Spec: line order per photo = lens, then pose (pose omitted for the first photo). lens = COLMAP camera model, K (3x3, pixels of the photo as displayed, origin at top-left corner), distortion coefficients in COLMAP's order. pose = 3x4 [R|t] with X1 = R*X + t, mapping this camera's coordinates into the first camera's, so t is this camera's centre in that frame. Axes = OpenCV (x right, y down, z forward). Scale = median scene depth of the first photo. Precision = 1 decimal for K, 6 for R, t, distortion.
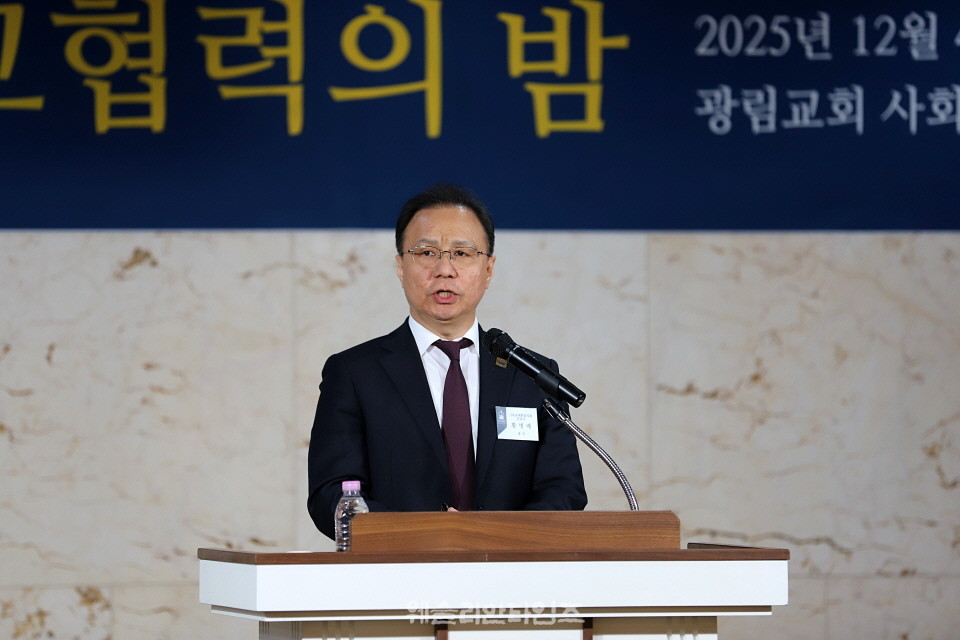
lens RADIAL K [[5542.5, 0, 481.7], [0, 5542.5, 297.9], [0, 0, 1]] dist [1.669898, 13.555954]
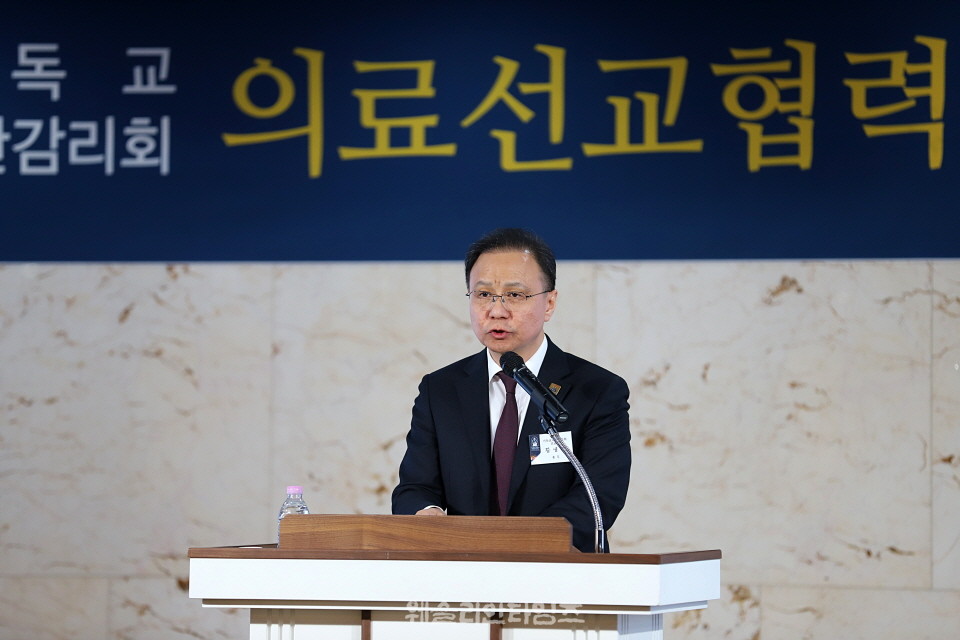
lens RADIAL K [[5520.7, 0, 478.4], [0, 5520.7, 298.7], [0, 0, 1]] dist [1.773205, 11.958565]
pose [[0.880062, 0.001034, -0.474858, 0.397265], [-0.002363, 0.999995, -0.002201, -0.002005], [0.474853, 0.003059, 0.880060, 0.018030]]
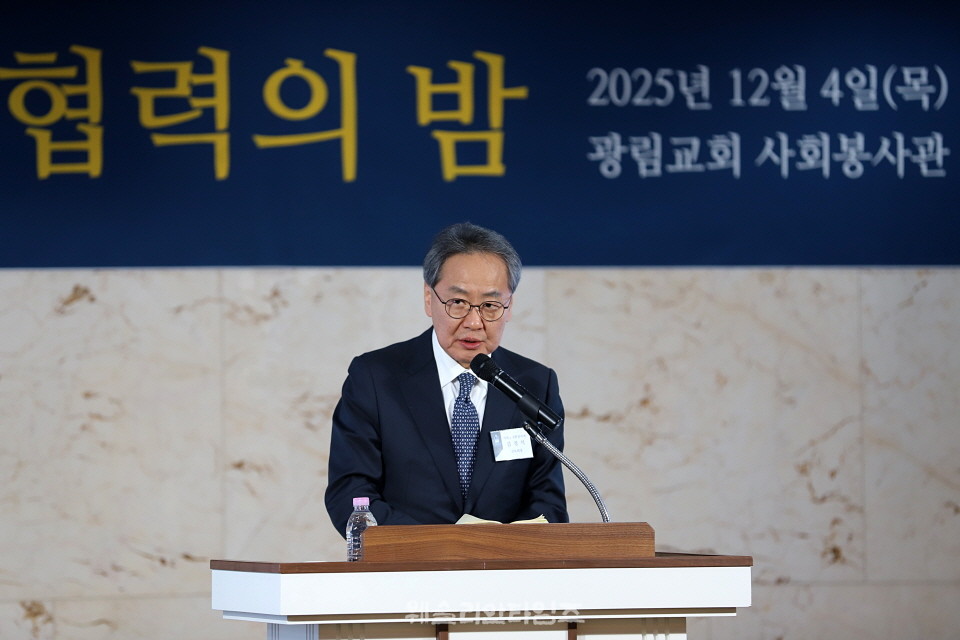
lens RADIAL K [[5520.7, 0, 478.4], [0, 5520.7, 298.7], [0, 0, 1]] dist [1.773205, 11.958565]
pose [[0.998259, -0.004306, 0.058826, -0.047281], [0.004569, 0.999980, -0.004342, -0.001294], [-0.058806, 0.004603, 0.998259, -0.075548]]
